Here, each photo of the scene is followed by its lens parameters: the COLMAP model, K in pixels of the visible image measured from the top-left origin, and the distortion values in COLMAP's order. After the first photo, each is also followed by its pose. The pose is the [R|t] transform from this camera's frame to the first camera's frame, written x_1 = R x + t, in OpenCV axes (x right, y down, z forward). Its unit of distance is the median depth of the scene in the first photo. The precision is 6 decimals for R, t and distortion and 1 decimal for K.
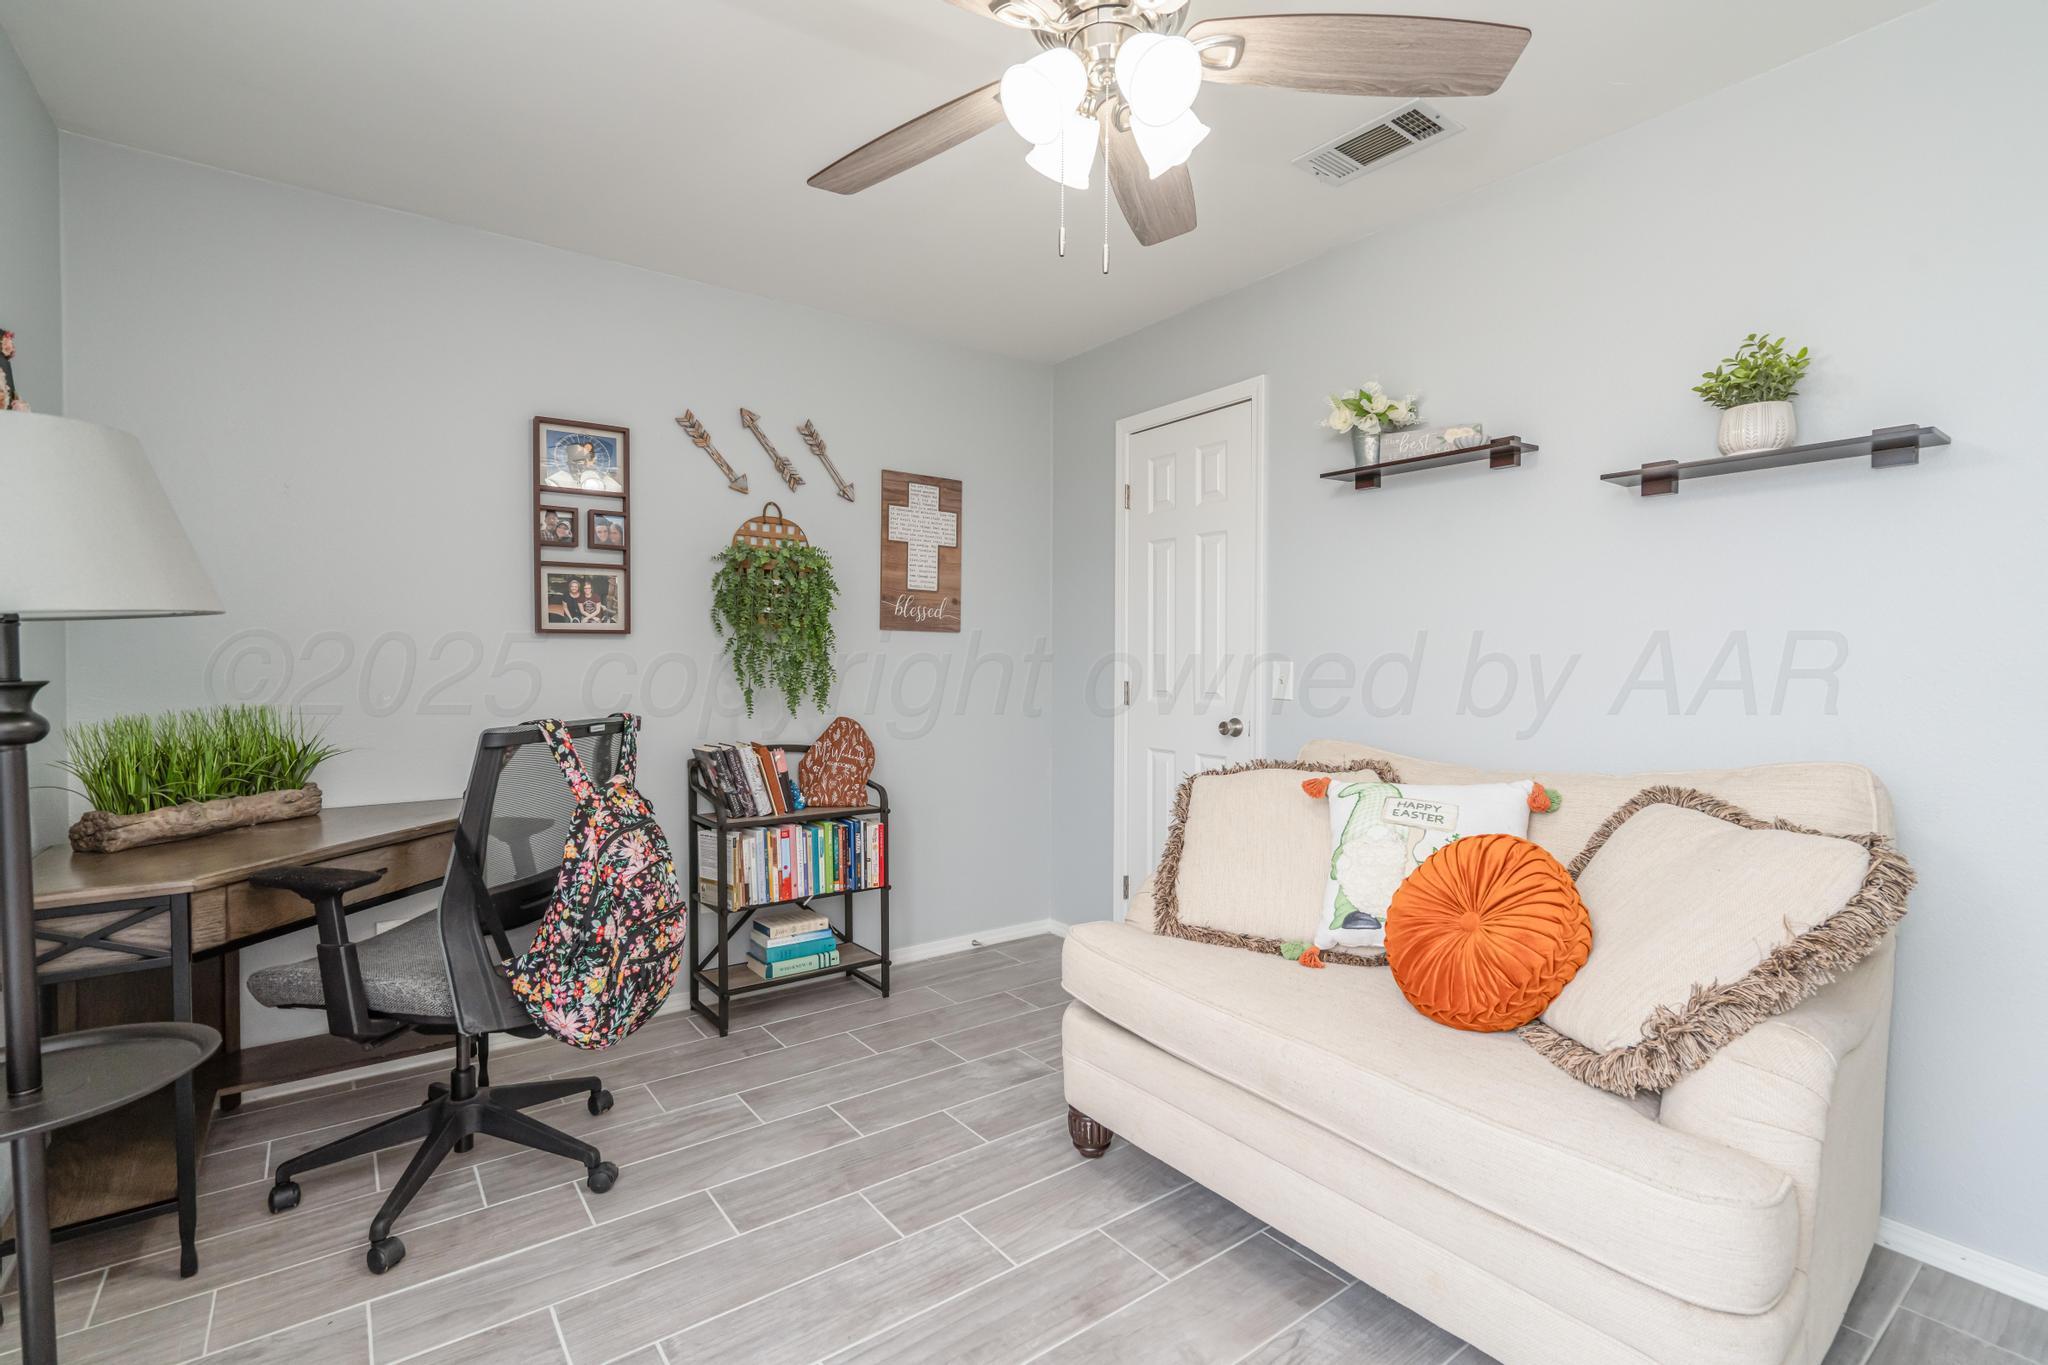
lens RADIAL K [[928.4, 0, 1025.3], [0, 928.4, 684.0], [0, 0, 1]] dist [-0.007831, 0.000245]
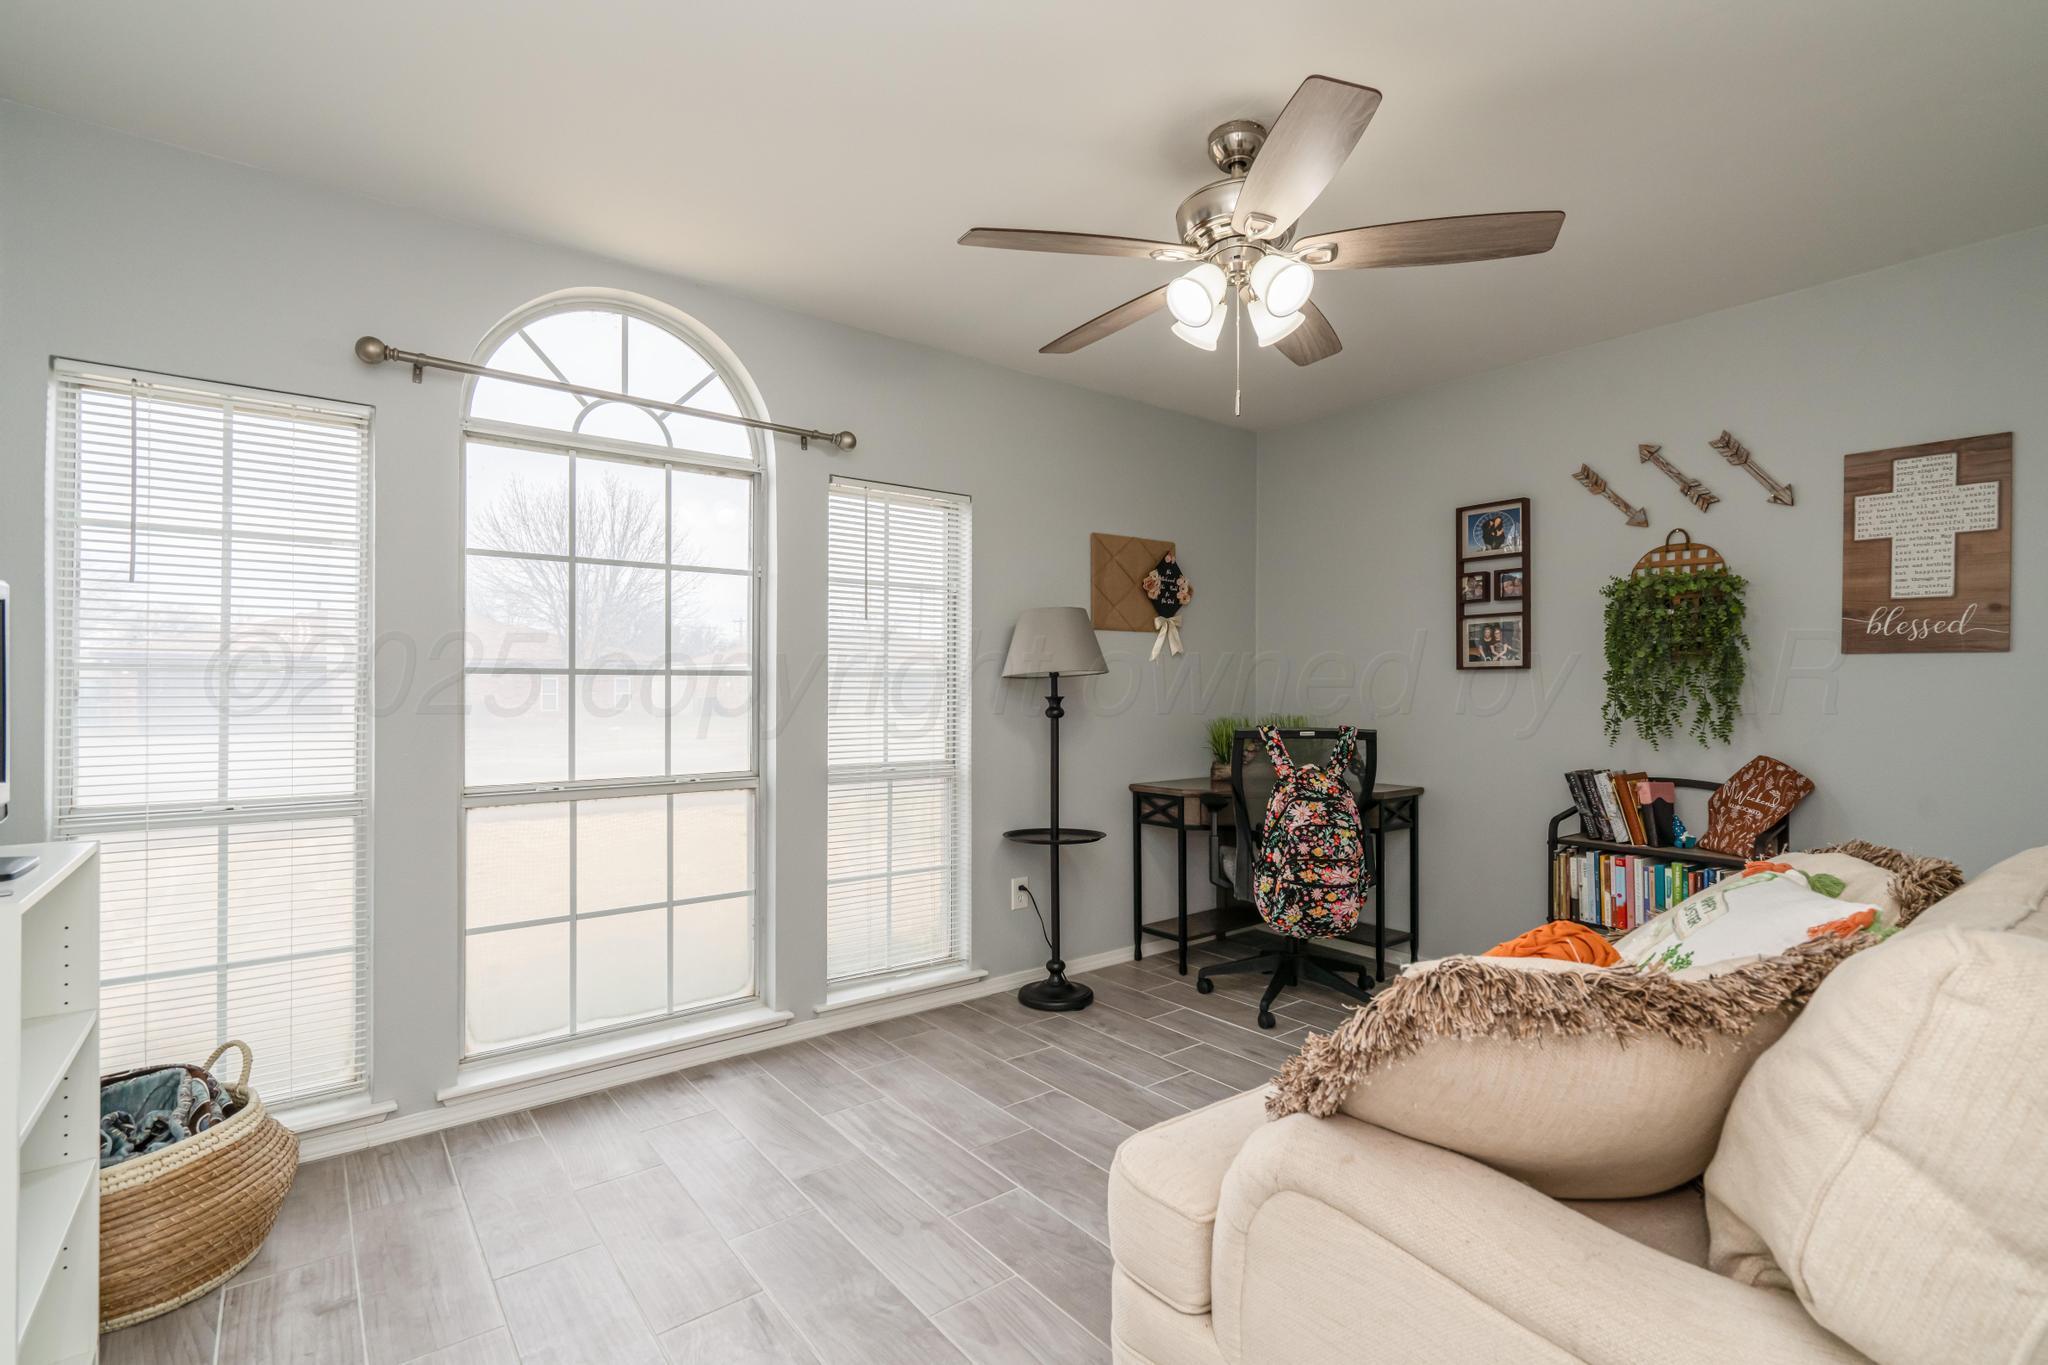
lens RADIAL K [[928.4, 0, 1026.9], [0, 928.4, 686.3], [0, 0, 1]] dist [-0.007831, 0.000245]
pose [[0.042997, -0.003286, -0.999070, 0.664247], [-0.028344, 0.999588, -0.004508, -0.006938], [0.998673, 0.028511, 0.042886, 0.280463]]
